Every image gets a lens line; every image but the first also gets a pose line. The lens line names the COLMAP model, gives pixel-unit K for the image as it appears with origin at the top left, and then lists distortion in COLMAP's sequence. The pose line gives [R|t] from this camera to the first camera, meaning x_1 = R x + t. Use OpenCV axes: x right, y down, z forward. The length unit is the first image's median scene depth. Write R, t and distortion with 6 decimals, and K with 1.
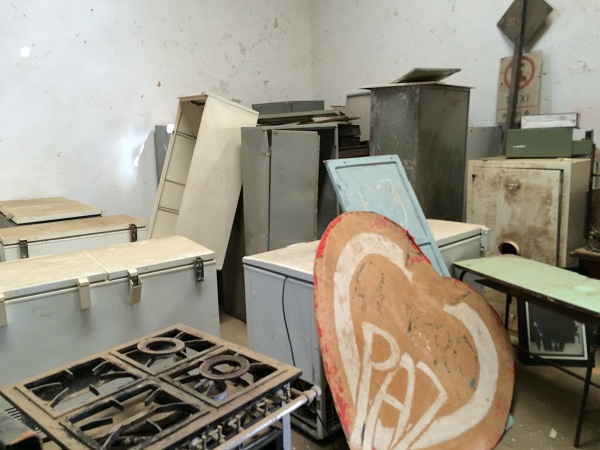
lens RADIAL K [[517.0, 0, 300.0], [0, 517.0, 225.0], [0, 0, 1]] dist [0.067666, -0.102811]
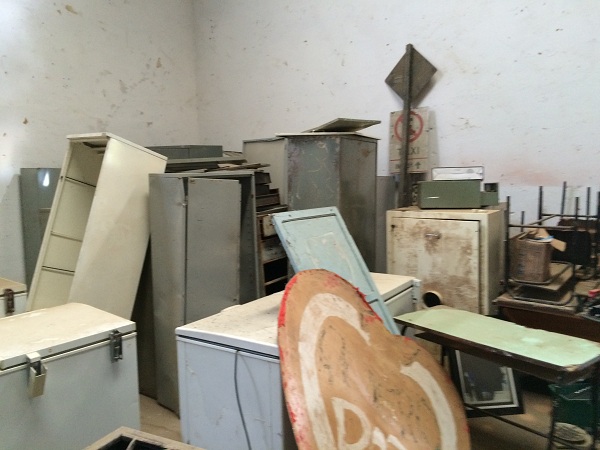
lens RADIAL K [[517.0, 0, 300.0], [0, 517.0, 225.0], [0, 0, 1]] dist [0.067666, -0.102811]
pose [[0.962591, -0.009854, 0.270779, -0.120033], [0.032004, 0.996478, -0.077508, -0.027416], [-0.269061, 0.083274, 0.959516, 0.099611]]
